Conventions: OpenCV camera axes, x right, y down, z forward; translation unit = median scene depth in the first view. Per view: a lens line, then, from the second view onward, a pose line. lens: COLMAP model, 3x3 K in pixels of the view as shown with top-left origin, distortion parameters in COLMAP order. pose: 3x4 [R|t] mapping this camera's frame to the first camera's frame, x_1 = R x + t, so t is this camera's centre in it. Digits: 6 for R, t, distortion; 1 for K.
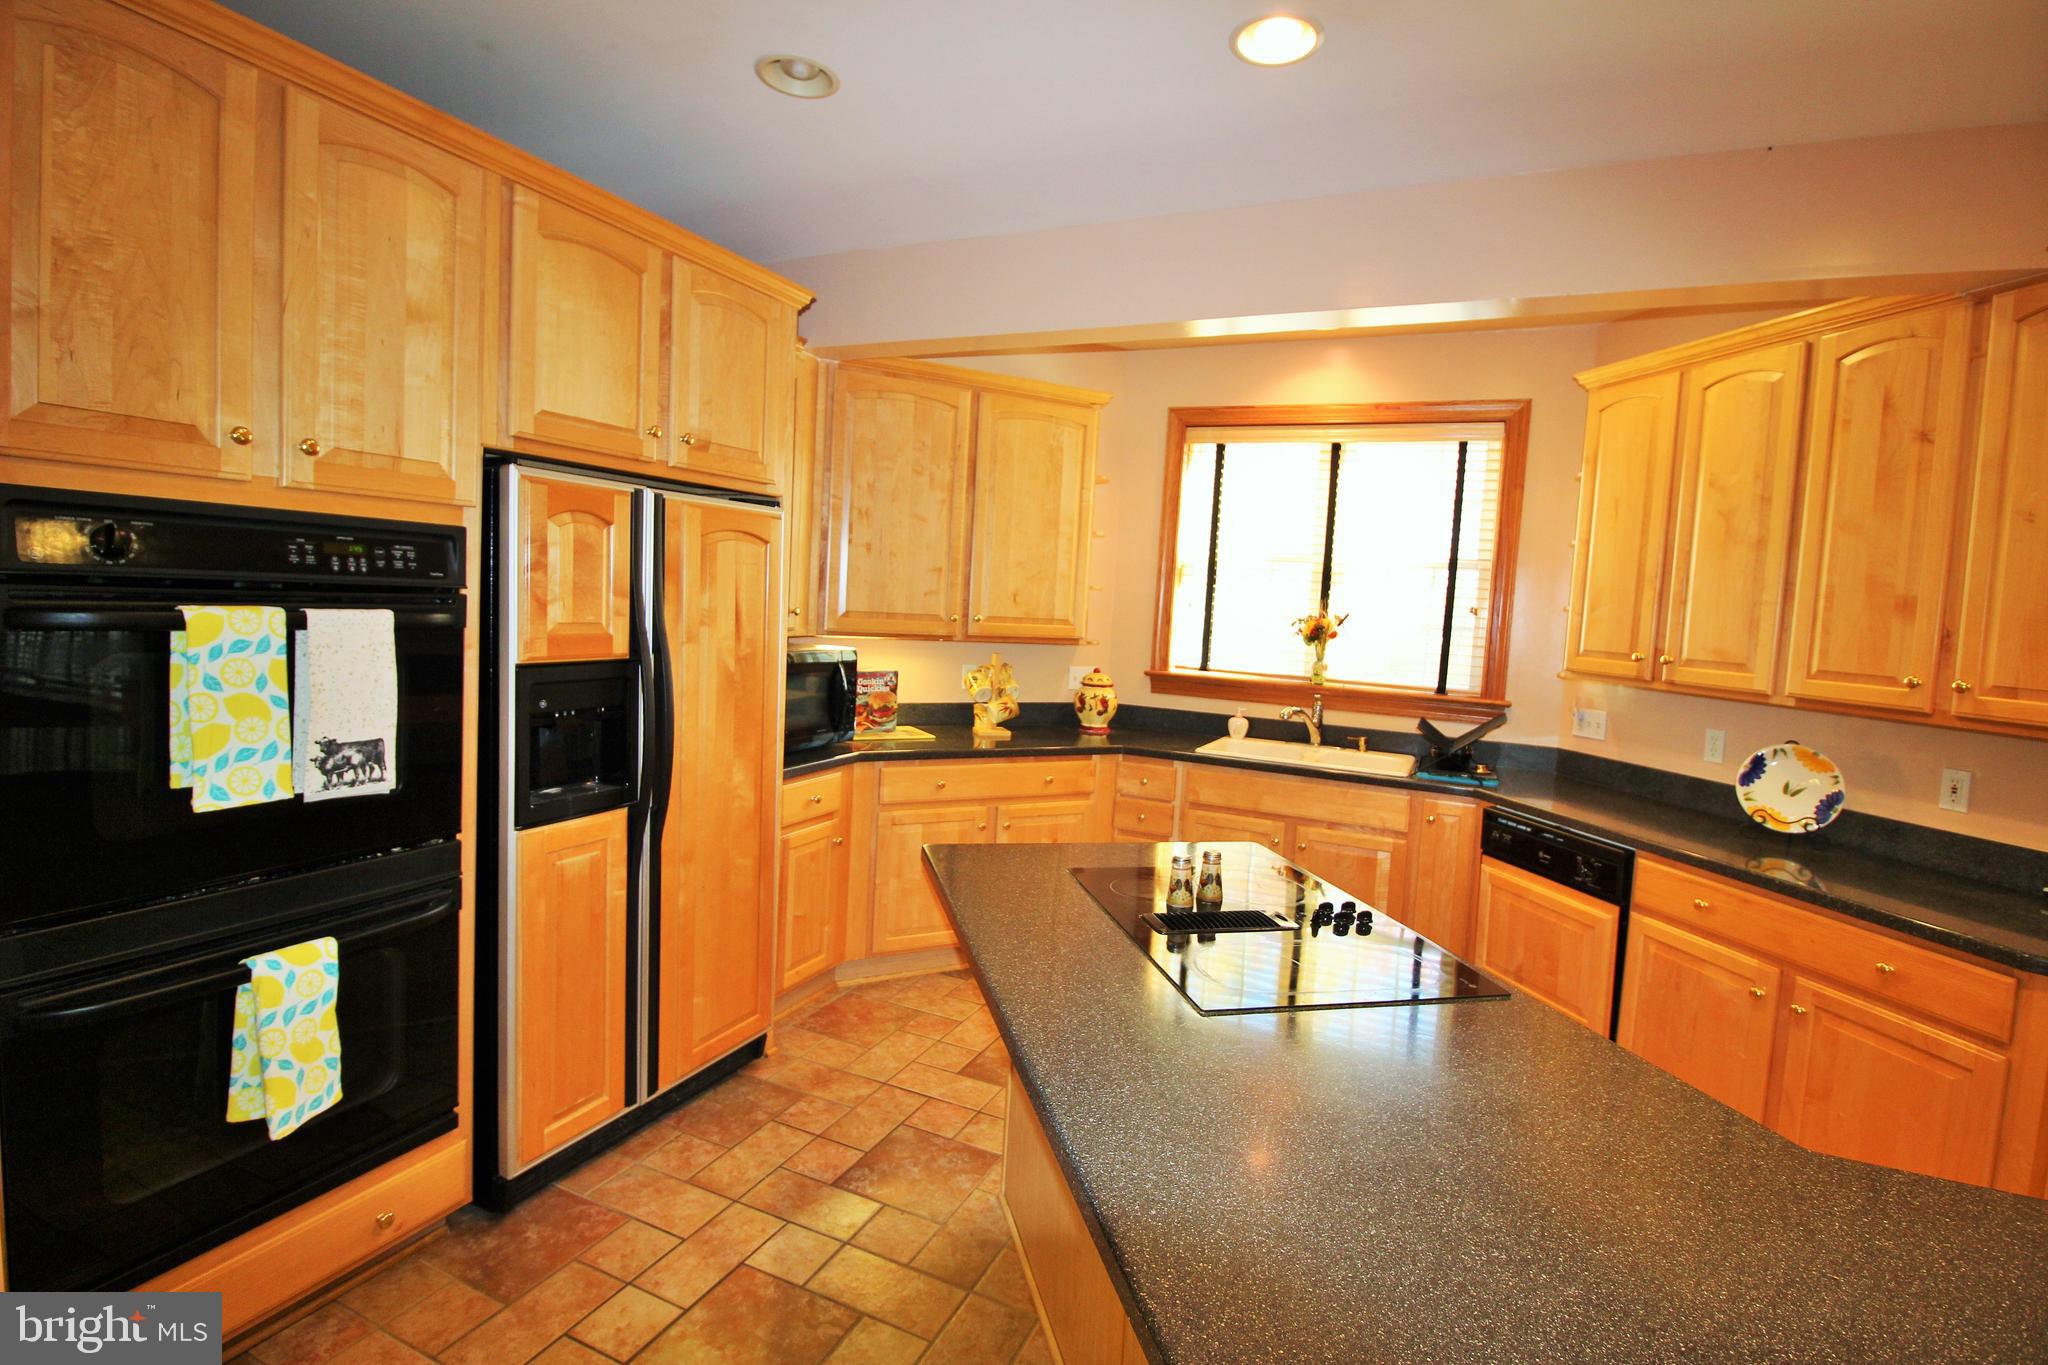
lens RADIAL K [[943.6, 0, 1014.8], [0, 943.6, 667.9], [0, 0, 1]] dist [-0.005304, -0.009451]
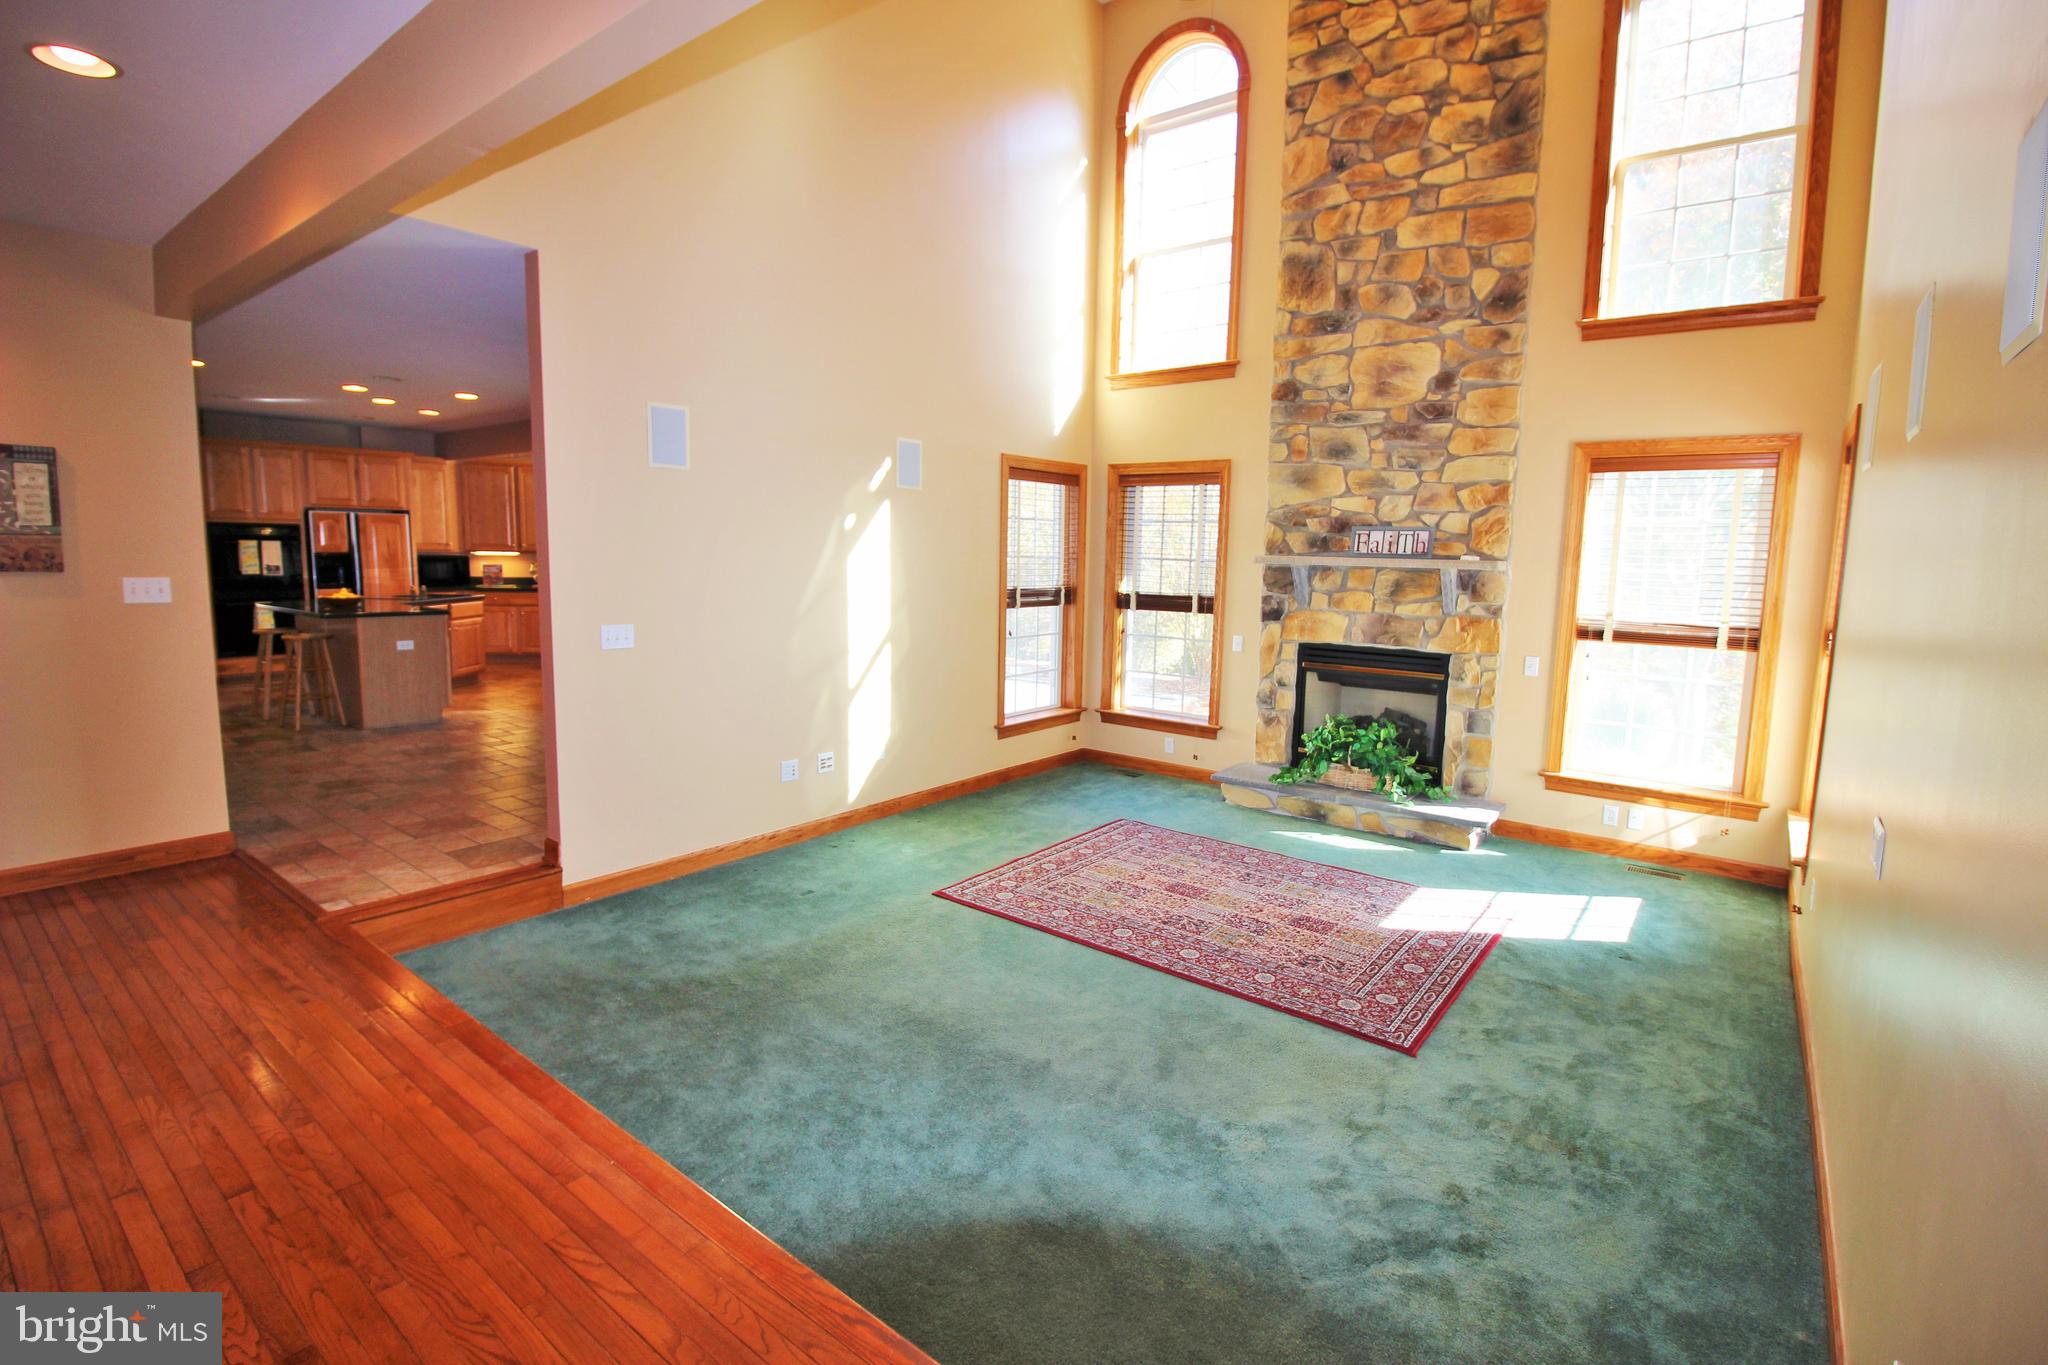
lens RADIAL K [[943.6, 0, 1024.5], [0, 943.6, 661.3], [0, 0, 1]] dist [-0.005304, -0.009451]
pose [[0.974957, -0.008492, -0.222230, 3.367110], [0.016253, 0.999319, 0.033117, 0.372997], [0.221797, -0.035900, 0.974432, -2.370723]]
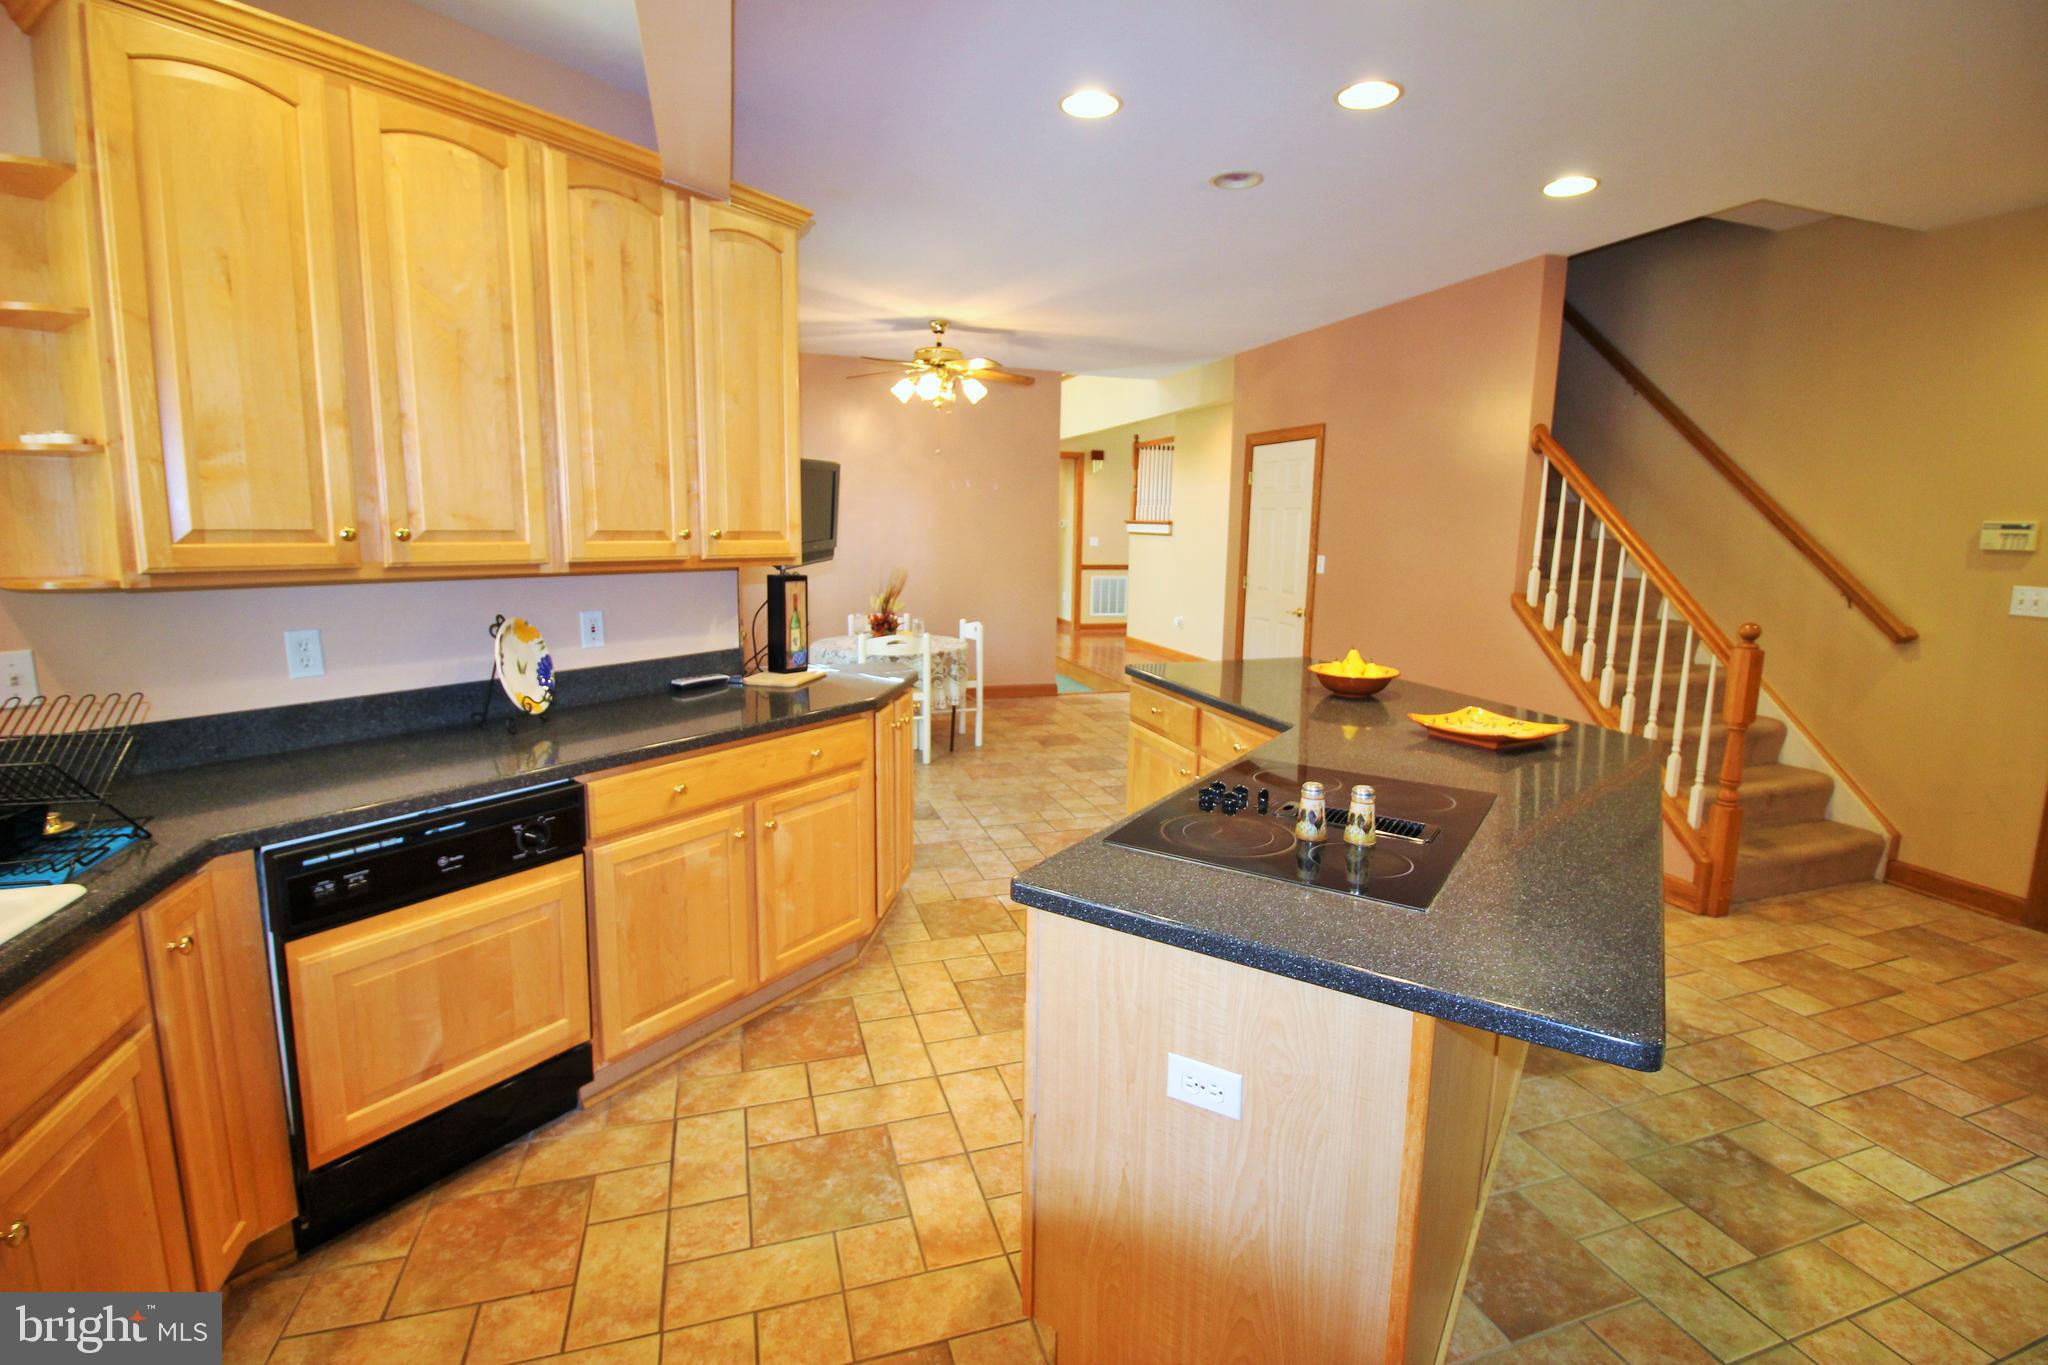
lens RADIAL K [[943.6, 0, 1027.2], [0, 943.6, 670.1], [0, 0, 1]] dist [-0.005304, -0.009451]
pose [[-0.684941, -0.174630, 0.707361, -0.159345], [0.001760, 0.970453, 0.241285, -0.094807], [-0.728596, 0.166512, -0.664395, 1.396853]]
